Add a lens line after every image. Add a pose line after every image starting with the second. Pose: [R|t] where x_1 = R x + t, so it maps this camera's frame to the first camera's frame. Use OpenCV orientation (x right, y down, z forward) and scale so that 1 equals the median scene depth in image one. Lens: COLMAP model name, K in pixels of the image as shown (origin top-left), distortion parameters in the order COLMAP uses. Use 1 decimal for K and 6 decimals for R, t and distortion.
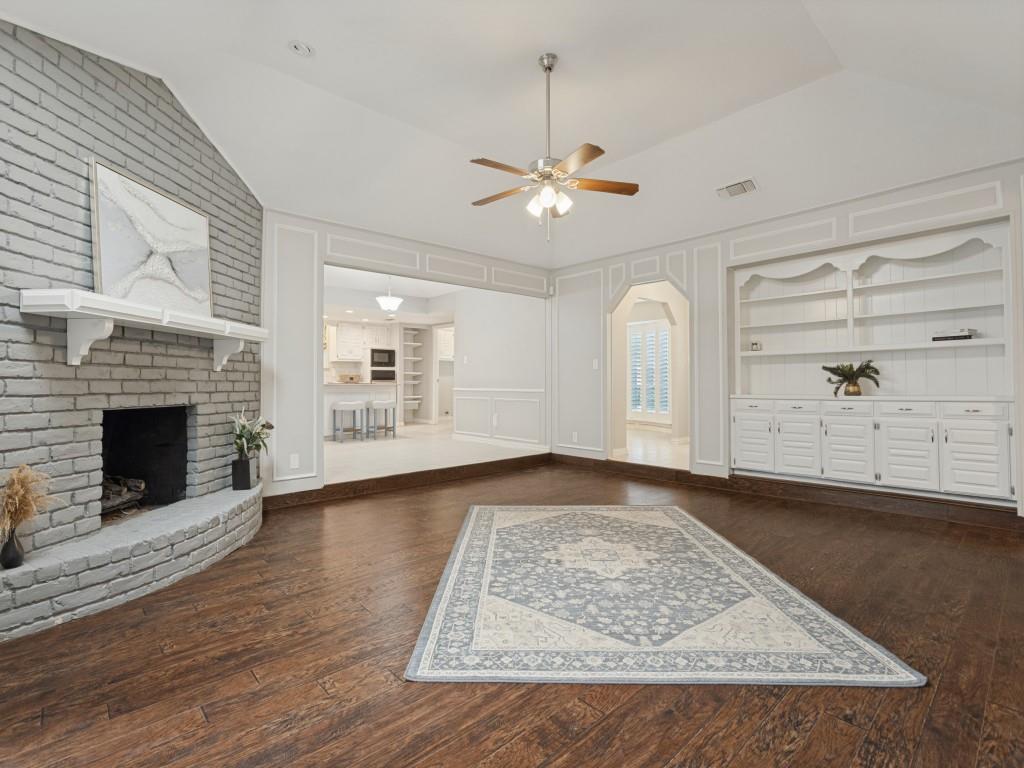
lens RADIAL K [[496.7, 0, 502.9], [0, 496.7, 382.7], [0, 0, 1]] dist [0.013941, -0.002049]
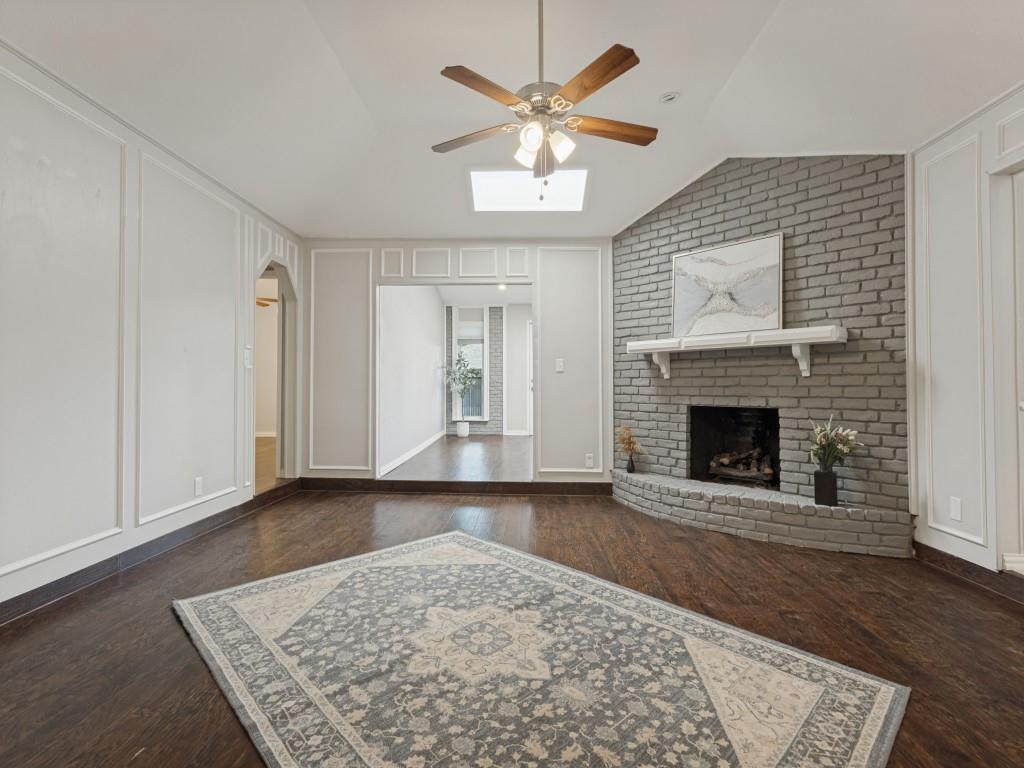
lens RADIAL K [[496.7, 0, 502.4], [0, 496.7, 383.7], [0, 0, 1]] dist [0.013941, -0.002049]
pose [[-0.715263, -0.002758, -0.698850, 0.682652], [0.005175, 0.999944, -0.009243, -0.003062], [0.698836, -0.010228, -0.715209, 1.568513]]
